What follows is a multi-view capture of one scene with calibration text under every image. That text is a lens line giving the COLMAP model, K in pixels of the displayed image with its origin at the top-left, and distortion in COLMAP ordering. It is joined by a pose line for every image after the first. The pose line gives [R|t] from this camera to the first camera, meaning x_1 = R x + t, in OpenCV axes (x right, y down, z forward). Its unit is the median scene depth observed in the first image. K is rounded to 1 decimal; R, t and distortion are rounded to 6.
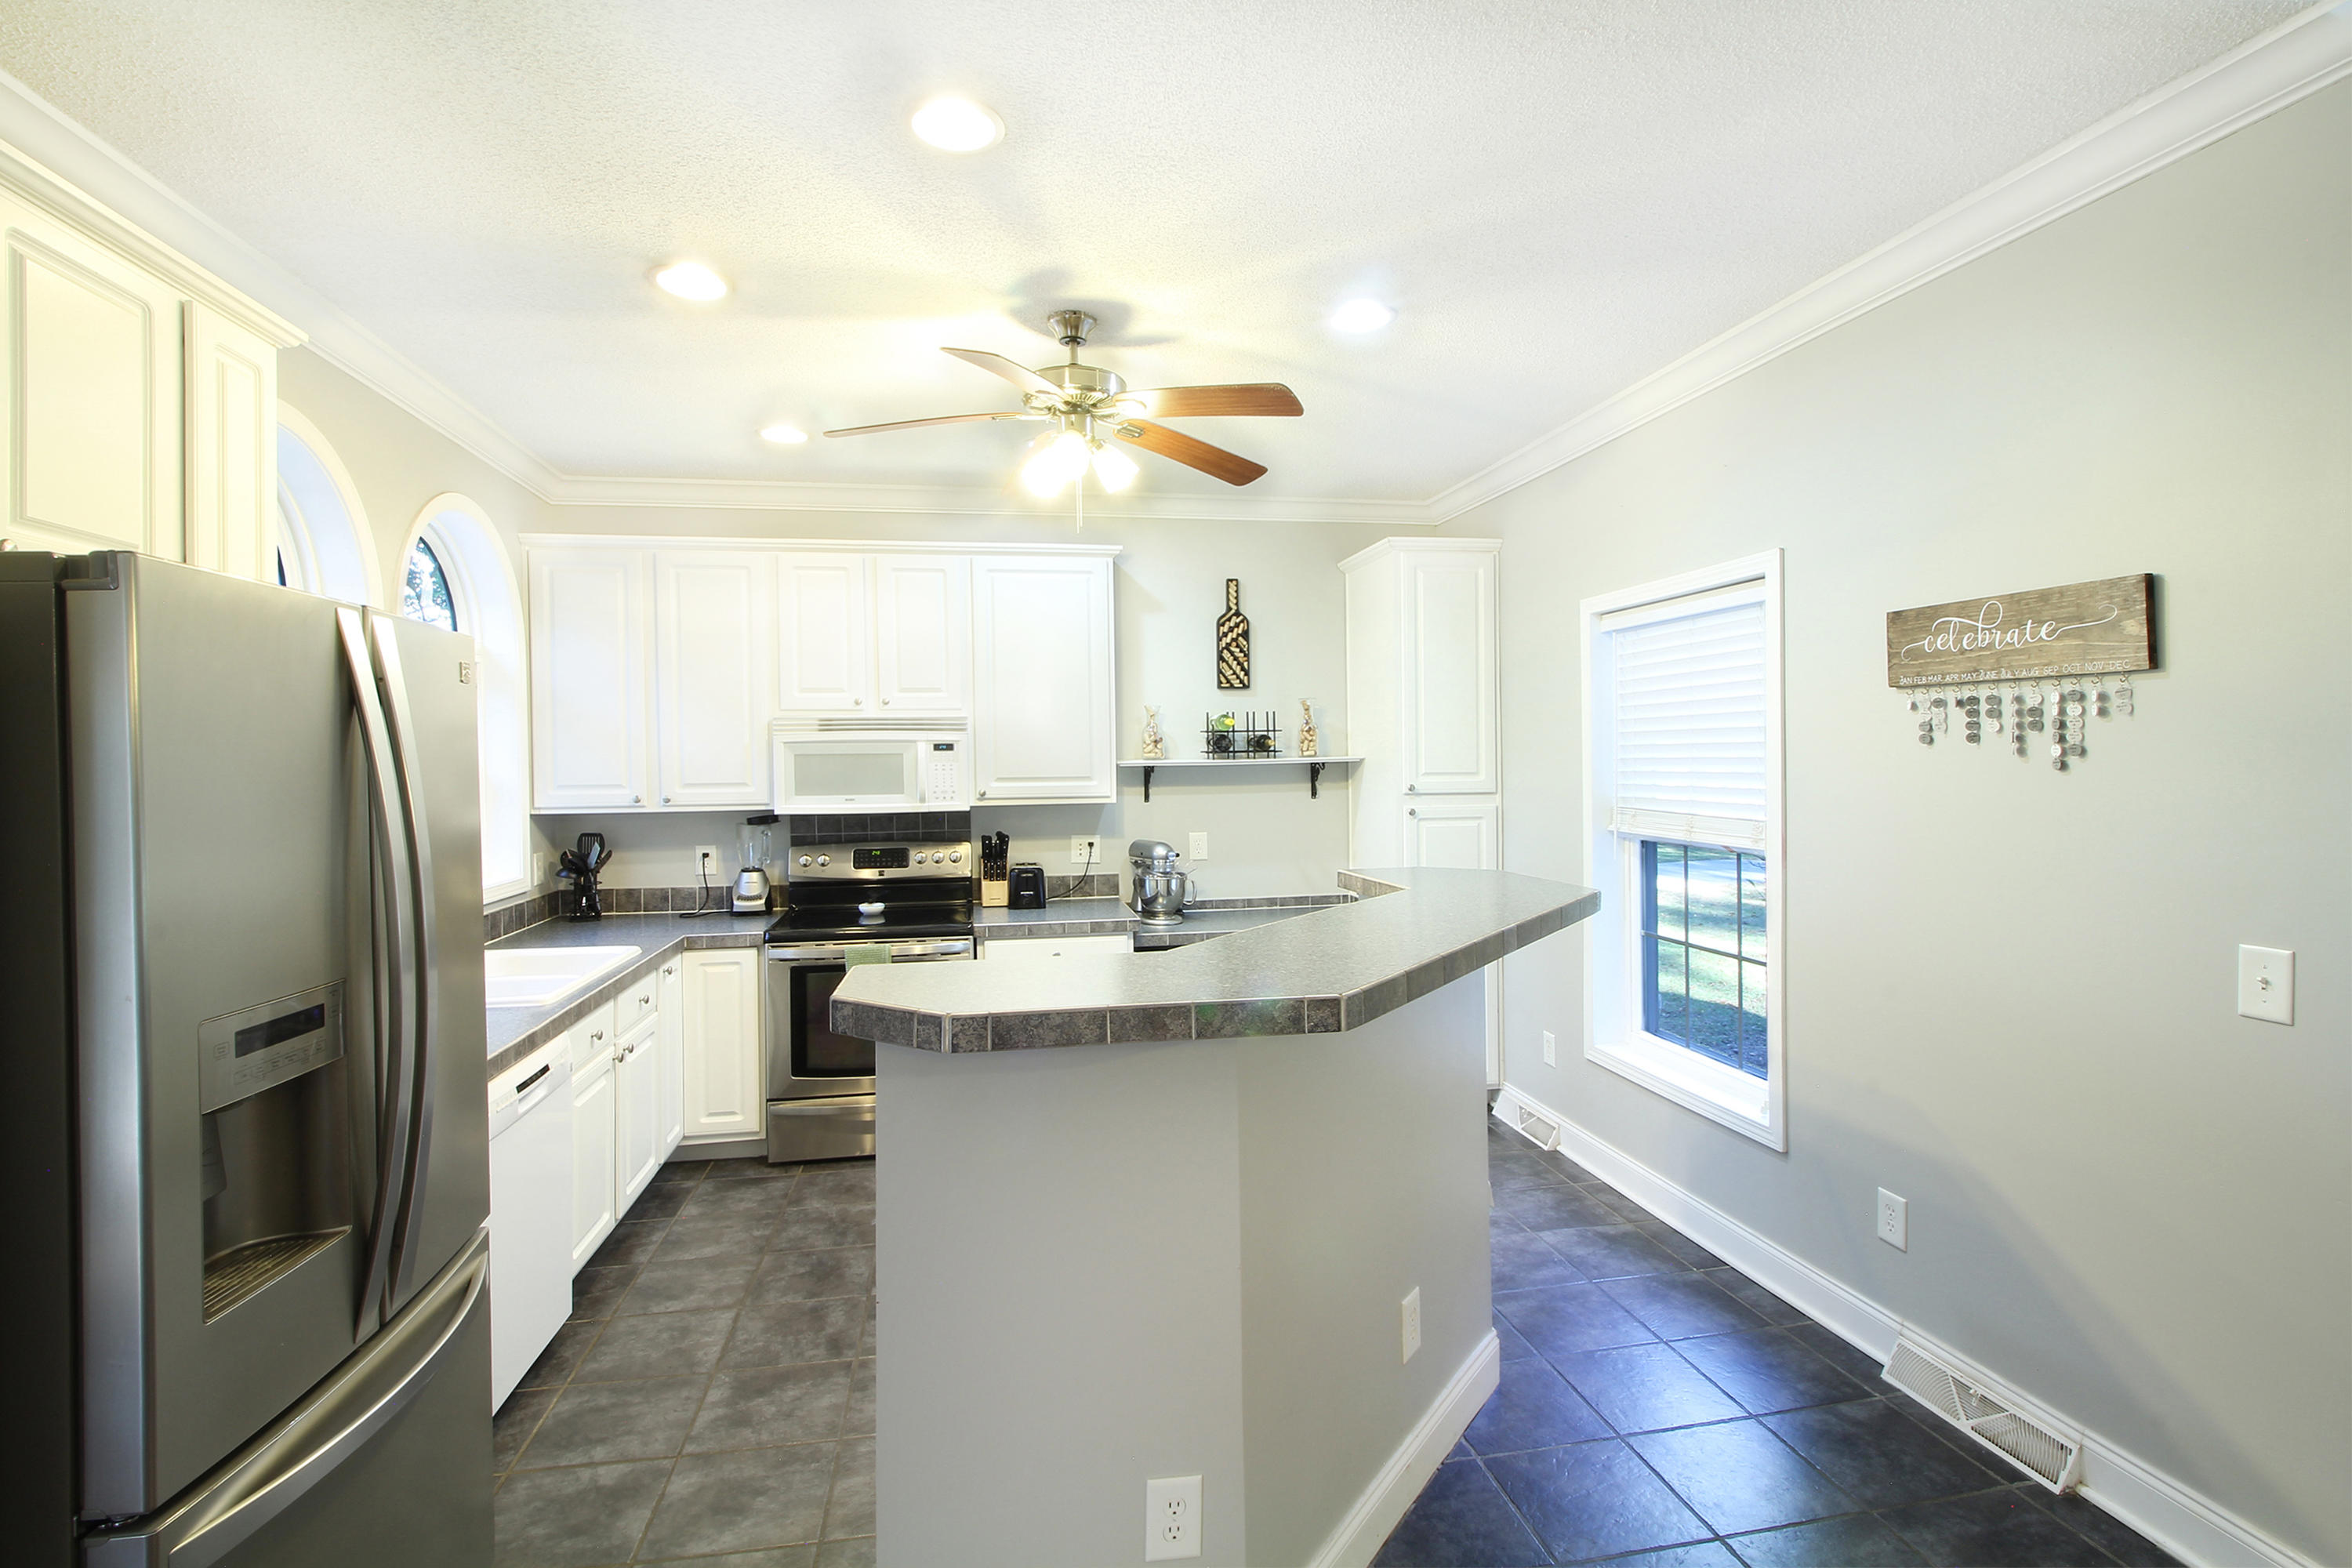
lens RADIAL K [[1084.2, 0, 1176.0], [0, 1084.2, 784.0], [0, 0, 1]] dist [-0.000183, -0.000037]
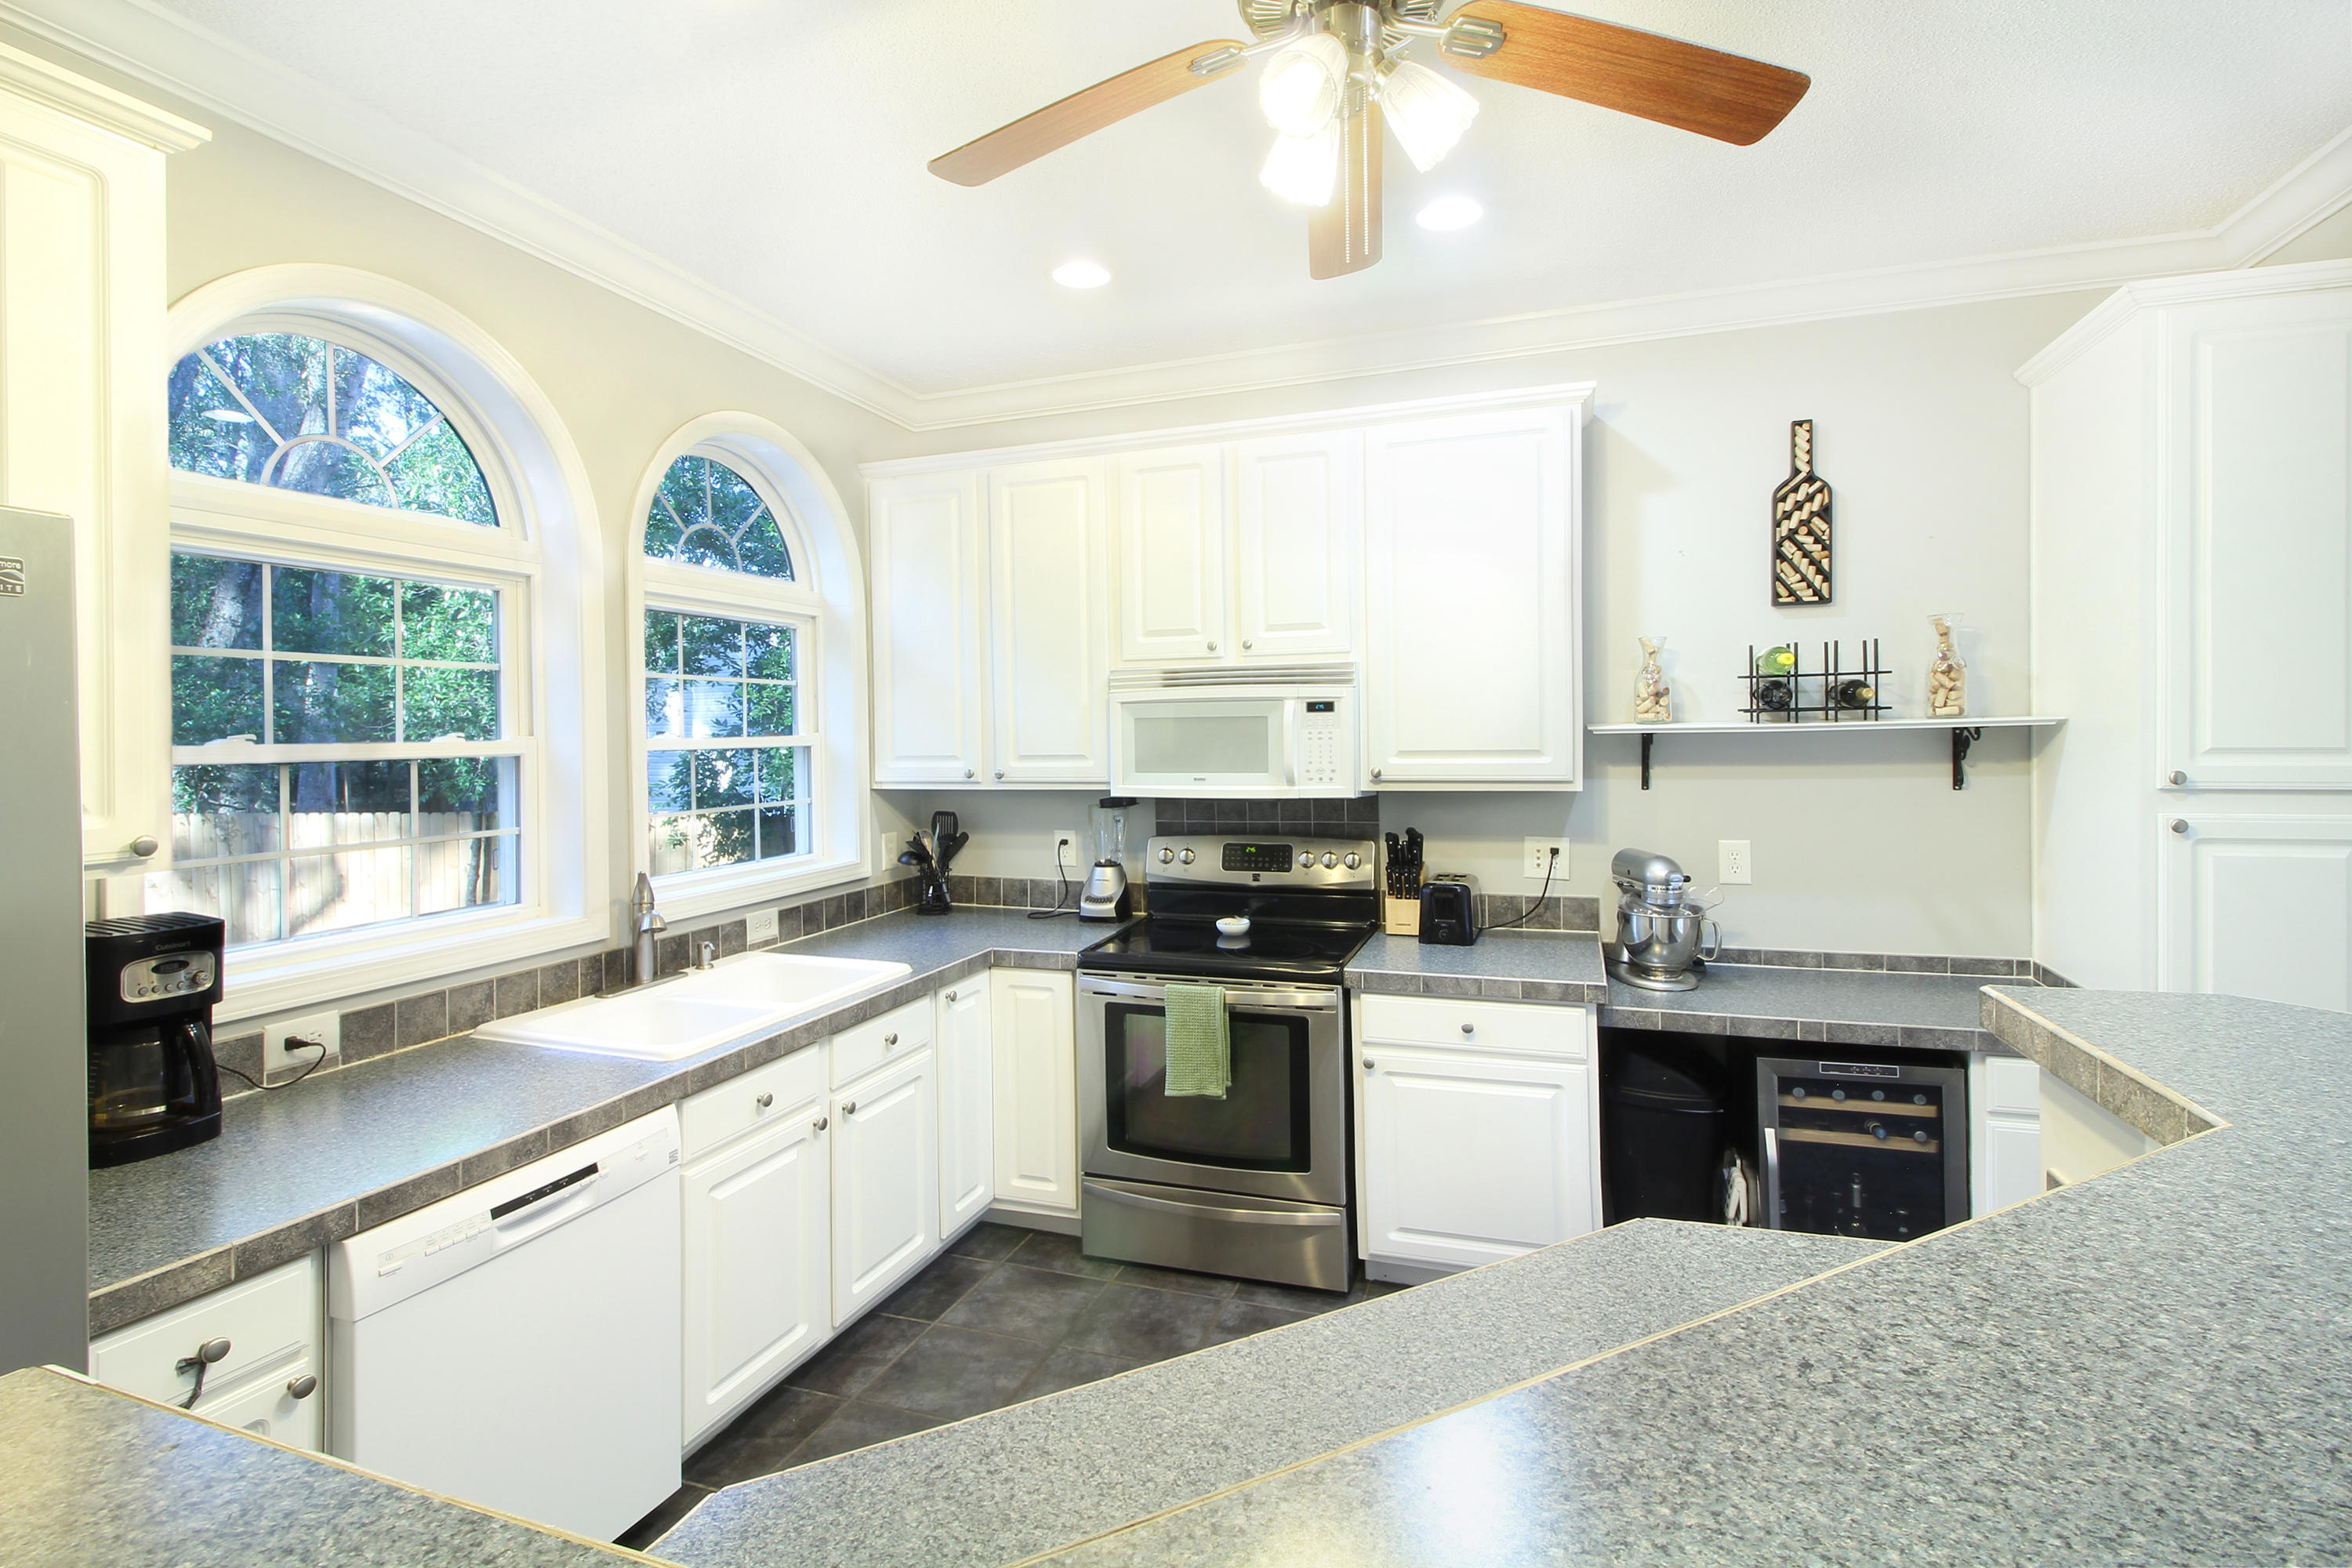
lens RADIAL K [[1095.6, 0, 1218.4], [0, 1095.6, 768.3], [0, 0, 1]] dist [-0.000904, -0.014180]
pose [[0.880780, 0.015751, -0.473263, 0.059576], [-0.006900, 0.999767, 0.020432, -0.007803], [0.473475, -0.014730, 0.880684, 0.327972]]
